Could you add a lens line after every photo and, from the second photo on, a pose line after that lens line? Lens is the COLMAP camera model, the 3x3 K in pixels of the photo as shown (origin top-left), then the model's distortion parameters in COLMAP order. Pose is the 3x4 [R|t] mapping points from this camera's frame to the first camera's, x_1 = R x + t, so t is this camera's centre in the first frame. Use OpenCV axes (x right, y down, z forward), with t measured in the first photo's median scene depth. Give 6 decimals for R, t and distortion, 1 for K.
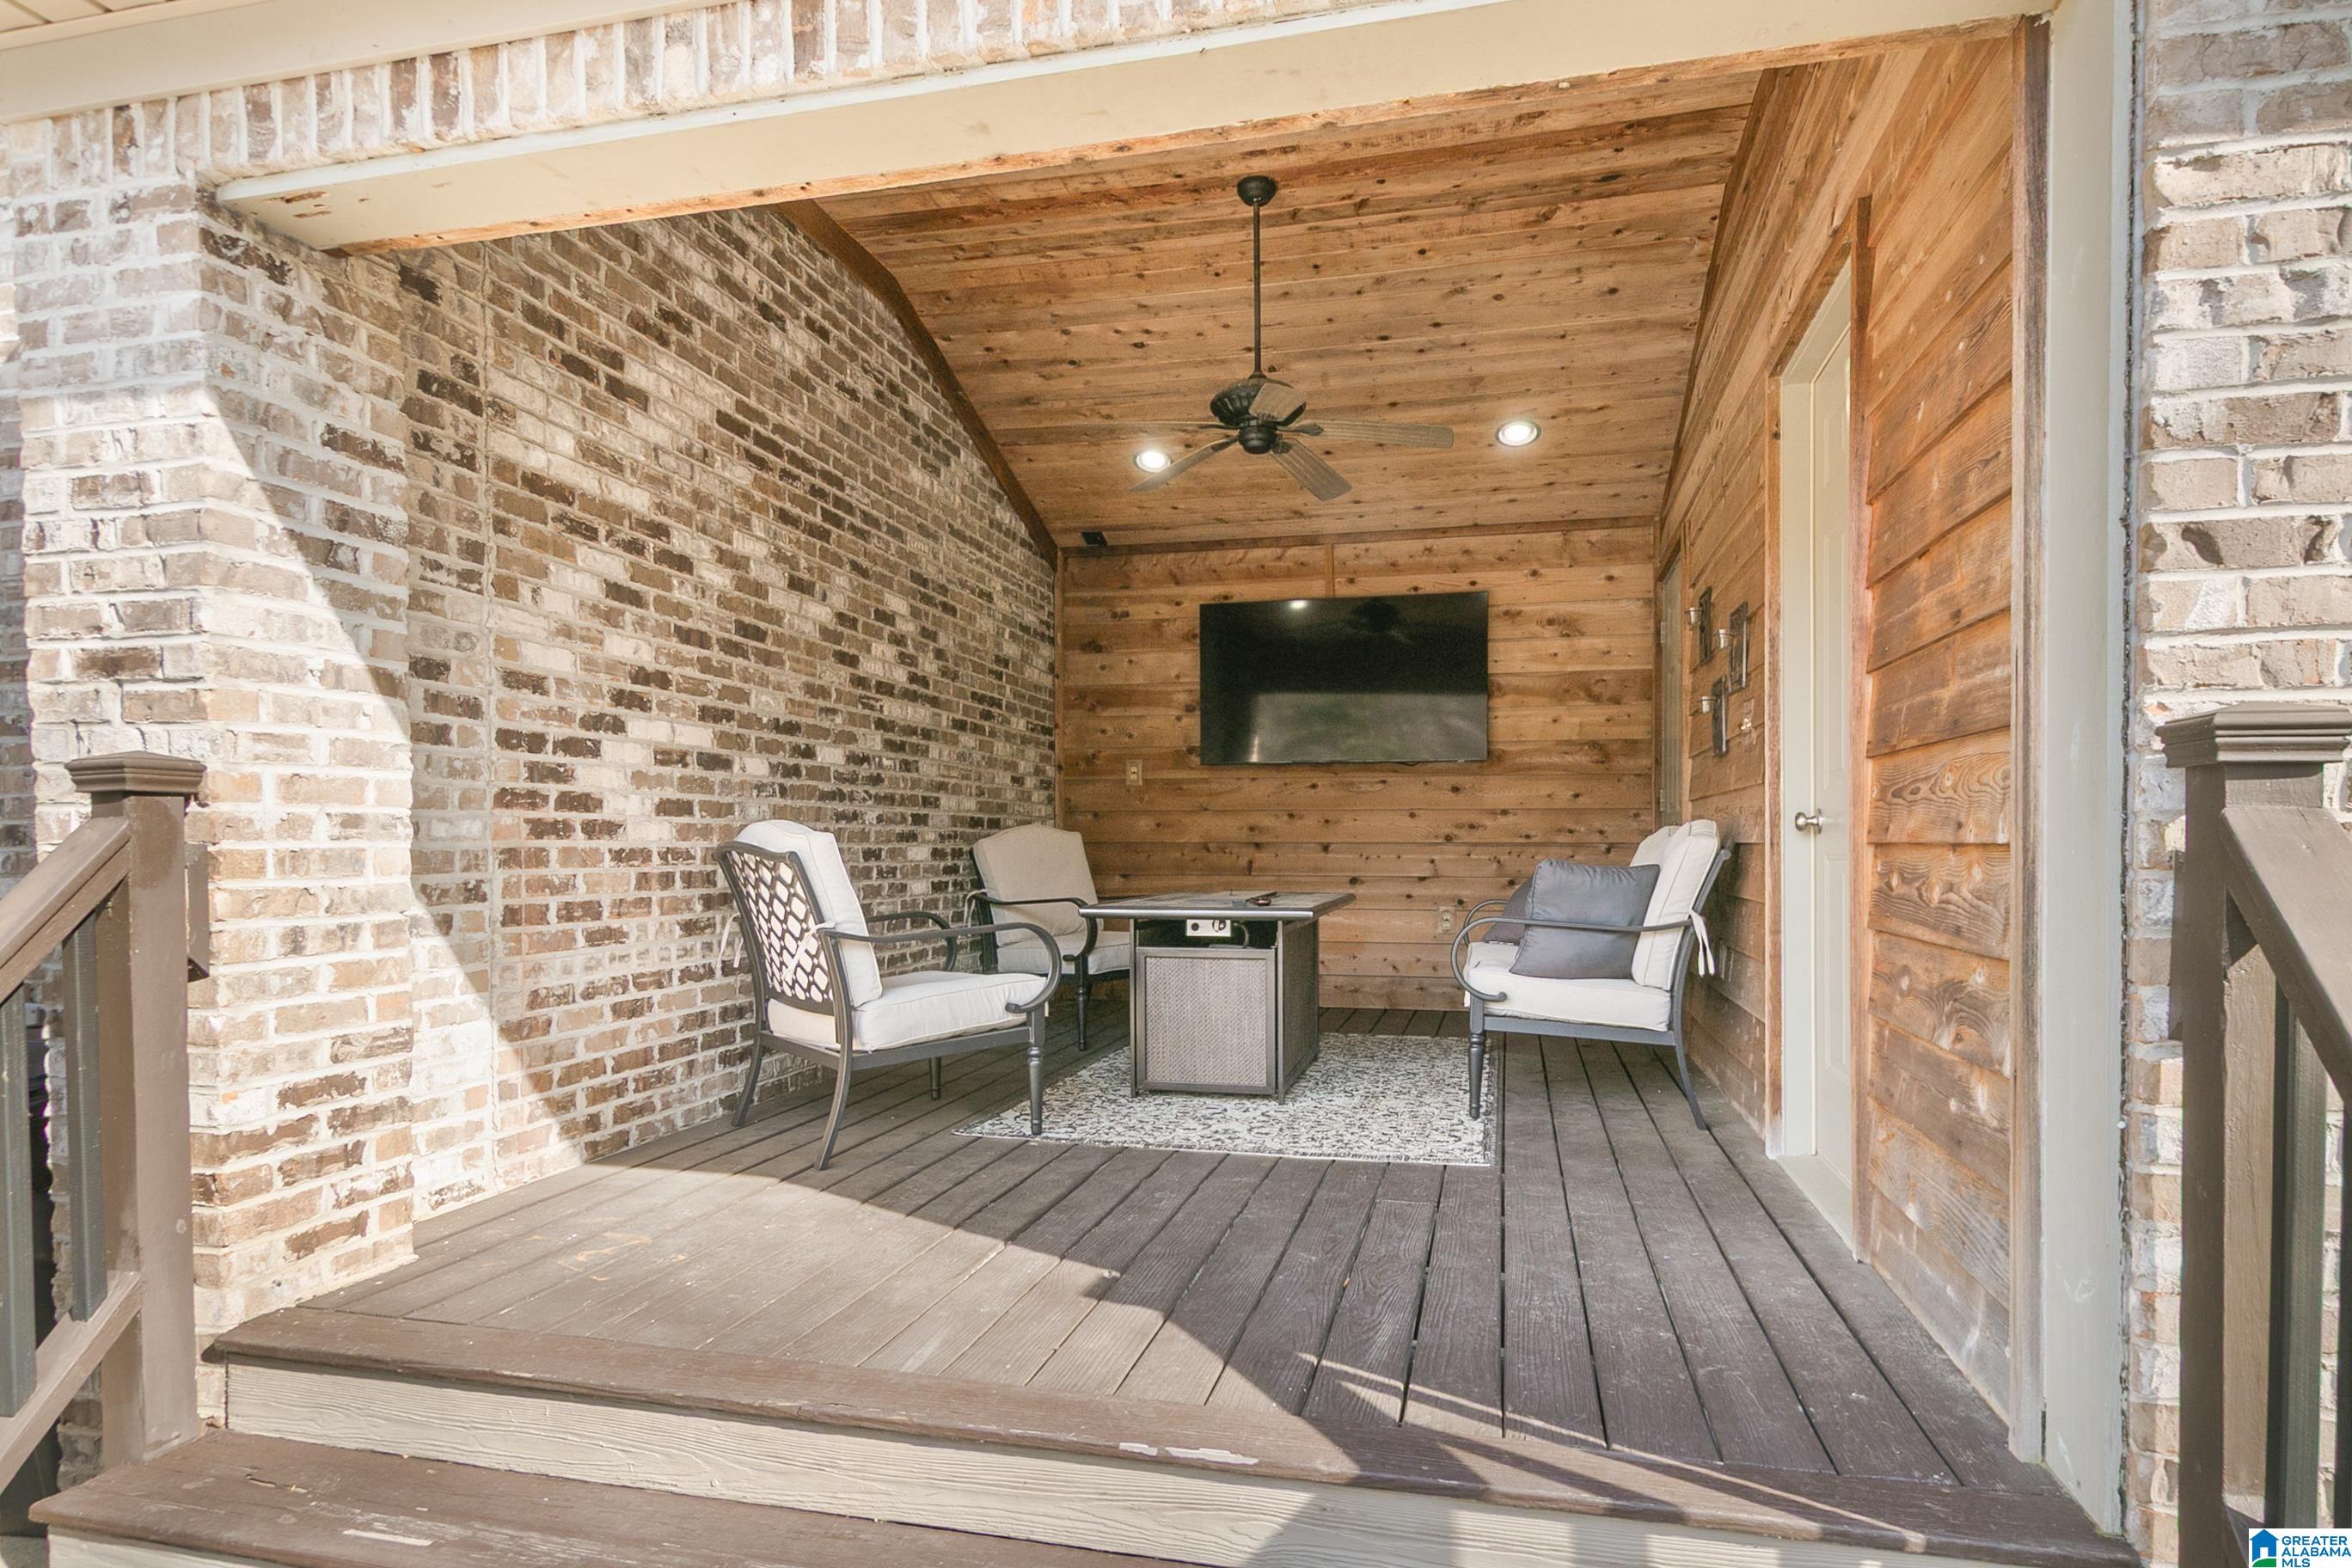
lens RADIAL K [[1303.3, 0, 1183.0], [0, 1303.3, 876.9], [0, 0, 1]] dist [-0.003723, 0.000052]
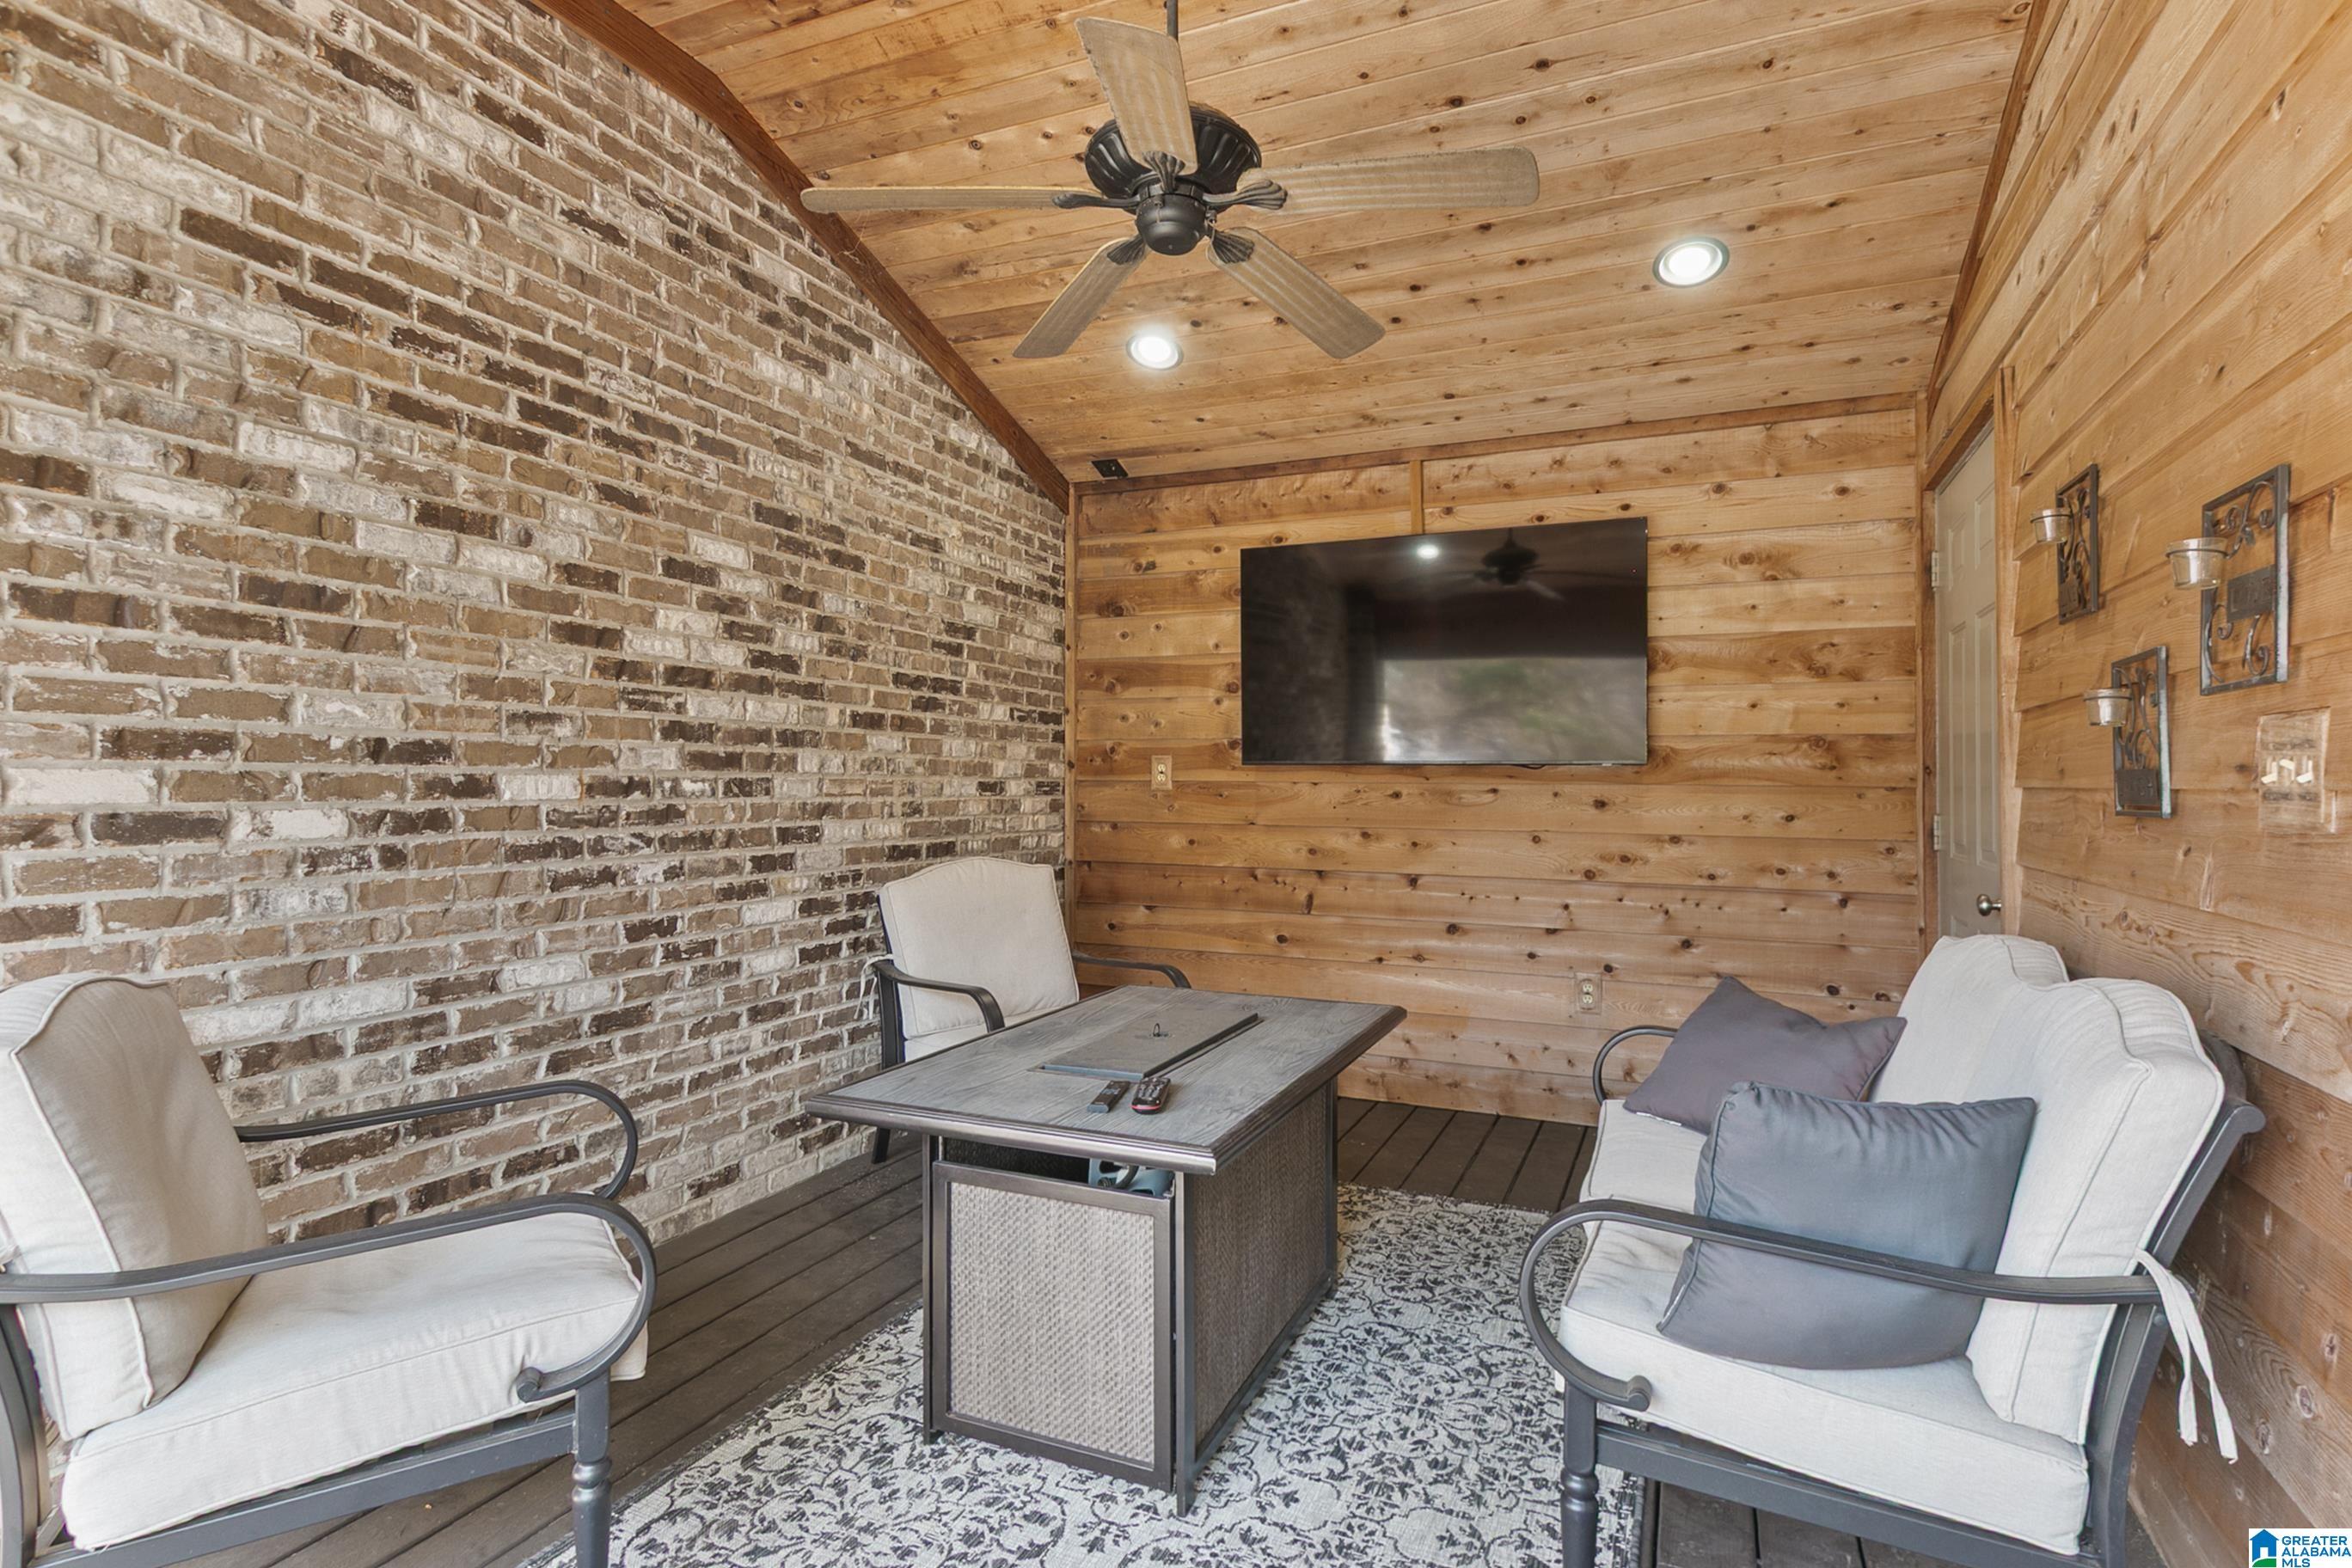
lens RADIAL K [[1186.2, 0, 1173.6], [0, 1186.2, 769.3], [0, 0, 1]] dist [0.006725, -0.002976]
pose [[0.985154, 0.004361, -0.171616, 0.112578], [-0.011136, 0.999195, -0.038534, -0.070308], [0.171310, 0.039873, 0.984410, 0.407285]]
